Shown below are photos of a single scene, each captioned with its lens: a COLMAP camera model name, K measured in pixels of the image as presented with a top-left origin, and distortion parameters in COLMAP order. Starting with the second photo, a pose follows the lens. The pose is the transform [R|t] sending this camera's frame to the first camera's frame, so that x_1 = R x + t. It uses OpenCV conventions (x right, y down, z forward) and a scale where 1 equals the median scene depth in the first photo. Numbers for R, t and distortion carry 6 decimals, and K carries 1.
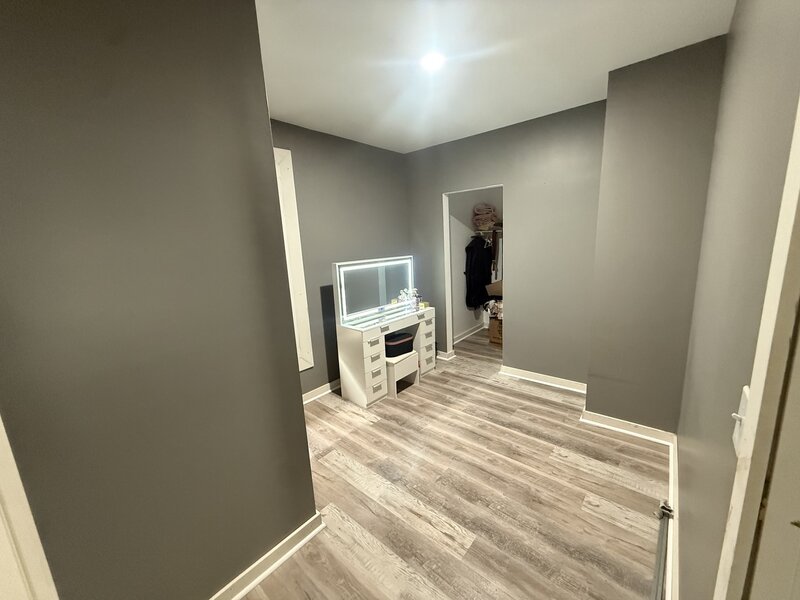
lens RADIAL K [[315.8, 0, 397.5], [0, 315.8, 299.4], [0, 0, 1]] dist [-0.000450, 0.000051]
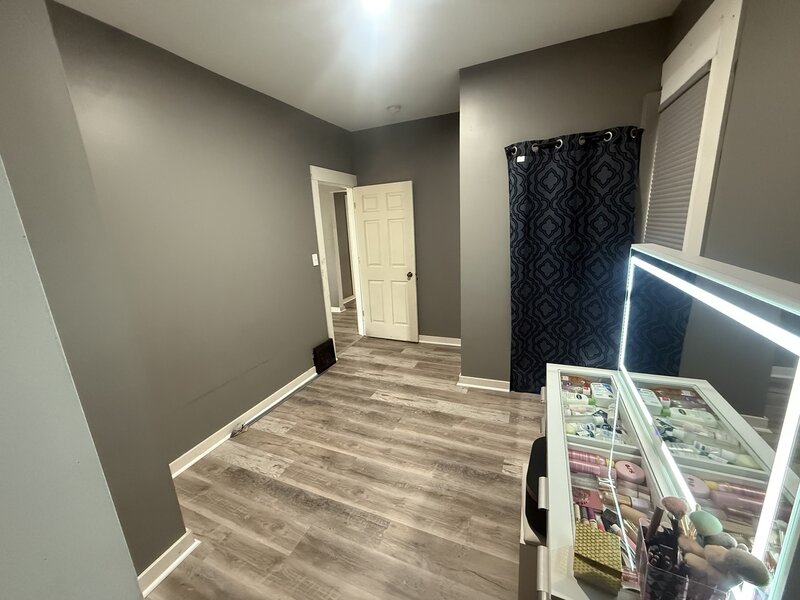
lens RADIAL K [[315.8, 0, 397.5], [0, 315.8, 299.4], [0, 0, 1]] dist [-0.000450, 0.000051]
pose [[-0.947207, 0.173200, -0.269817, 0.337787], [0.047512, 0.908071, 0.416112, -0.310536], [0.317084, 0.381324, -0.868360, 1.652531]]
